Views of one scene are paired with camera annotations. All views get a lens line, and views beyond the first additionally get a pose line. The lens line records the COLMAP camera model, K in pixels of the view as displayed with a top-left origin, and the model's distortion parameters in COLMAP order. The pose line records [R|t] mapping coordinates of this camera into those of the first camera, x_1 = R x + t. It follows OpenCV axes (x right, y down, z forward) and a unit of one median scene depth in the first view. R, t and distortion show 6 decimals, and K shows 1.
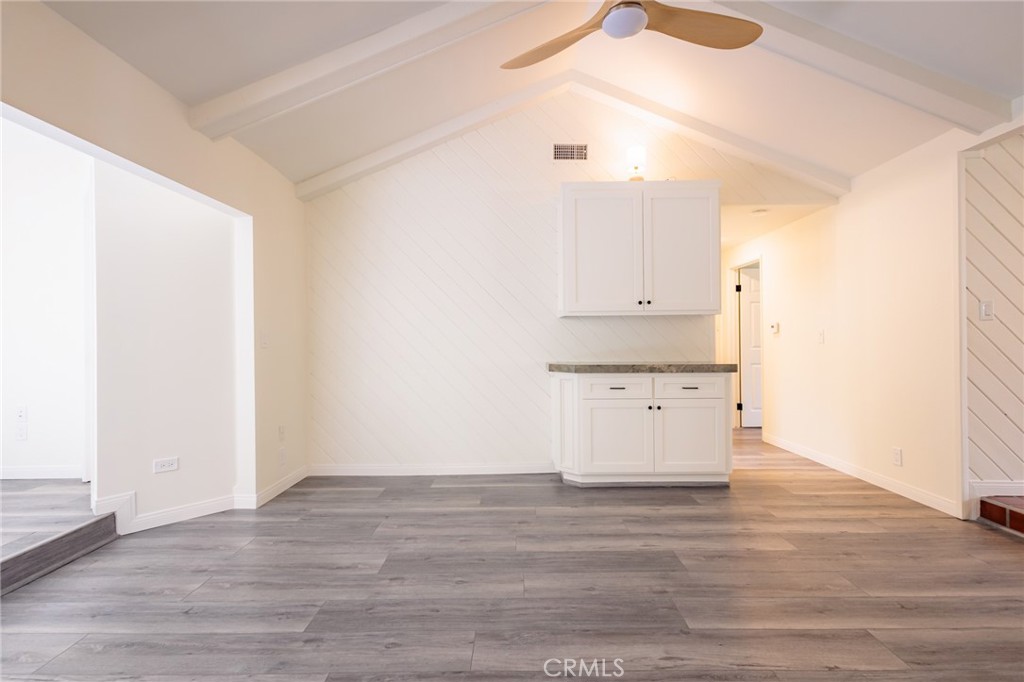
lens RADIAL K [[473.2, 0, 512.0], [0, 473.2, 339.9], [0, 0, 1]] dist [0.004479, 0.000143]
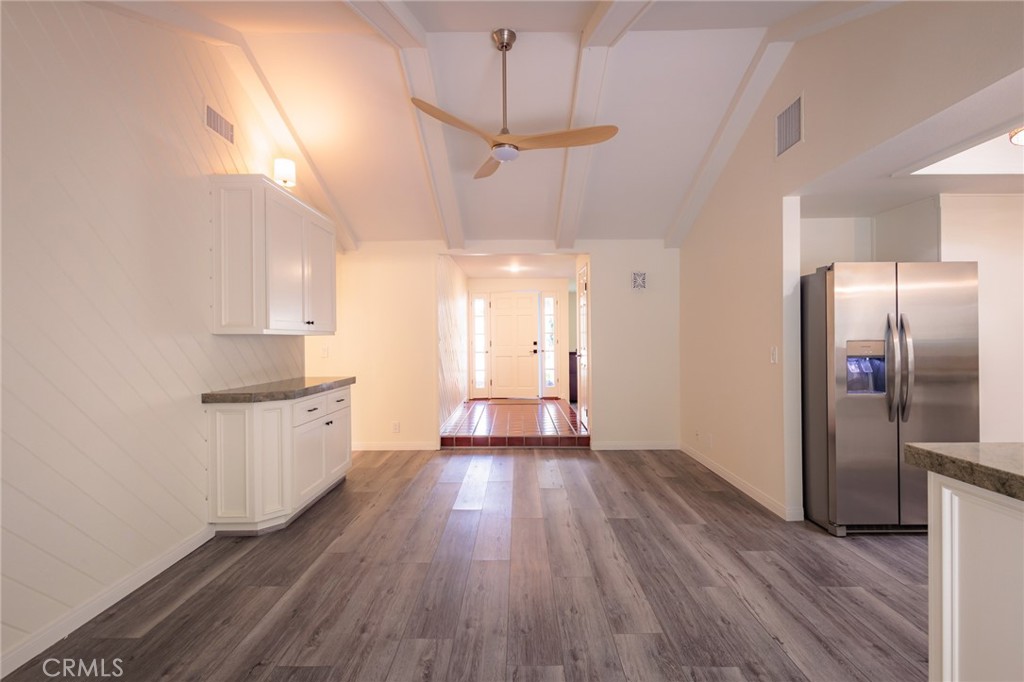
lens RADIAL K [[484.6, 0, 512.1], [0, 484.6, 324.8], [0, 0, 1]] dist [0.000114, -0.000049]
pose [[-0.012547, 0.039780, 0.999130, -0.933151], [0.003767, 0.999203, -0.039735, -0.035952], [-0.999914, 0.003265, -0.012687, 0.703397]]
